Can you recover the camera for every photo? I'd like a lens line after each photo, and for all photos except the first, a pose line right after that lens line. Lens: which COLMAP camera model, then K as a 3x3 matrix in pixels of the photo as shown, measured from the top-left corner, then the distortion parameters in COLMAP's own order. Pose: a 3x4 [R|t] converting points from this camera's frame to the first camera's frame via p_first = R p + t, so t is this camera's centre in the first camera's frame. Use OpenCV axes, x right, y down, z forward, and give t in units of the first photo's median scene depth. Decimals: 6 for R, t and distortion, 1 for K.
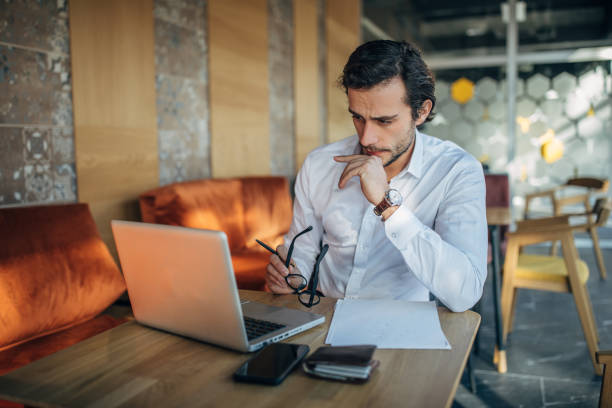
lens RADIAL K [[584.1, 0, 306.0], [0, 584.1, 204.0], [0, 0, 1]] dist [-0.005493, -0.014821]
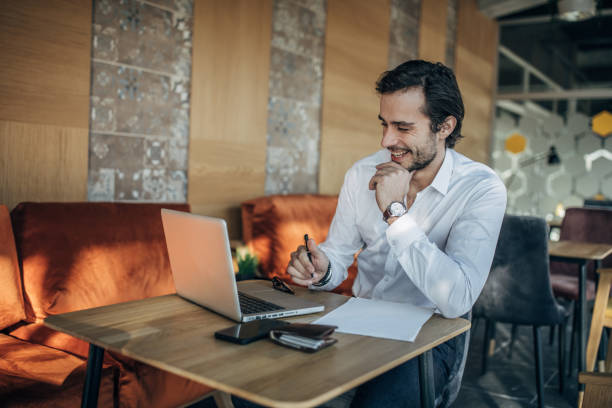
lens RADIAL K [[584.1, 0, 306.0], [0, 584.1, 204.0], [0, 0, 1]] dist [-0.005493, -0.014821]
pose [[0.965209, 0.070548, -0.251784, 0.133621], [-0.081391, 0.996139, -0.032899, 0.016081], [0.248491, 0.052248, 0.967224, -0.064703]]
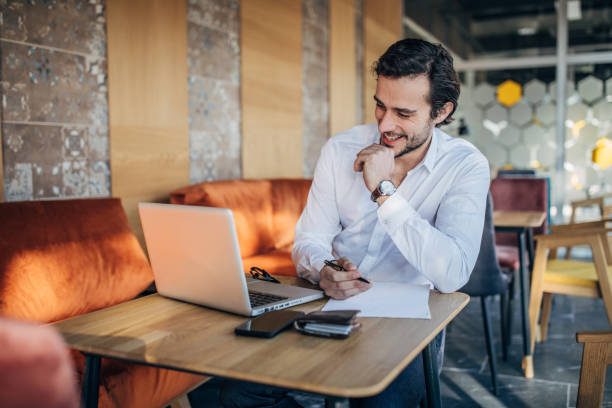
lens RADIAL K [[624.0, 0, 306.0], [0, 624.0, 204.0], [0, 0, 1]] dist [-0.003024, -0.011210]
pose [[0.997263, 0.013230, -0.072747, 0.039893], [-0.014458, 0.999761, -0.016370, 0.021634], [0.072513, 0.017377, 0.997216, -0.093283]]
